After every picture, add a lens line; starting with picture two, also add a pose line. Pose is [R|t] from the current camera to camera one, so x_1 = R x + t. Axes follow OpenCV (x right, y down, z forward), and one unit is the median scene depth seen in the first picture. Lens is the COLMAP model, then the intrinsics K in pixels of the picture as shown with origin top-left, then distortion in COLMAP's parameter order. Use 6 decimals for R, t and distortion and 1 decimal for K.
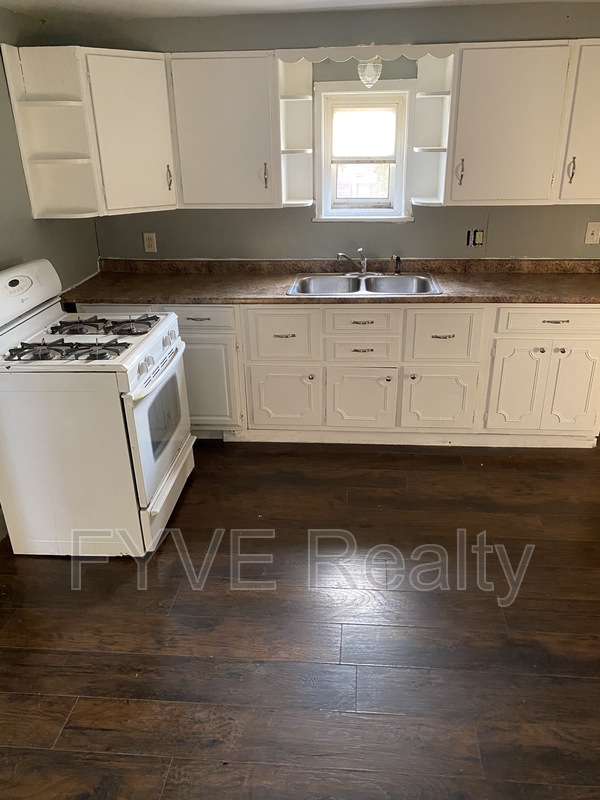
lens RADIAL K [[615.6, 0, 300.0], [0, 615.6, 400.0], [0, 0, 1]] dist [0.036080, -0.038107]
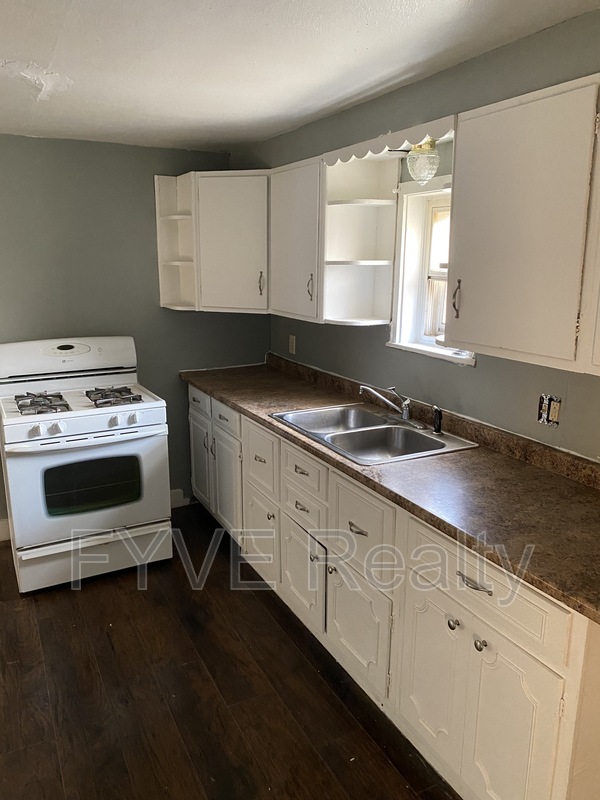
lens RADIAL K [[603.1, 0, 304.0], [0, 603.1, 401.9], [0, 0, 1]] dist [0.058664, -0.088064]
pose [[0.530149, 0.215617, -0.820031, 0.702615], [-0.345434, 0.938153, 0.023353, -0.225301], [0.774350, 0.270886, 0.571842, 0.541584]]
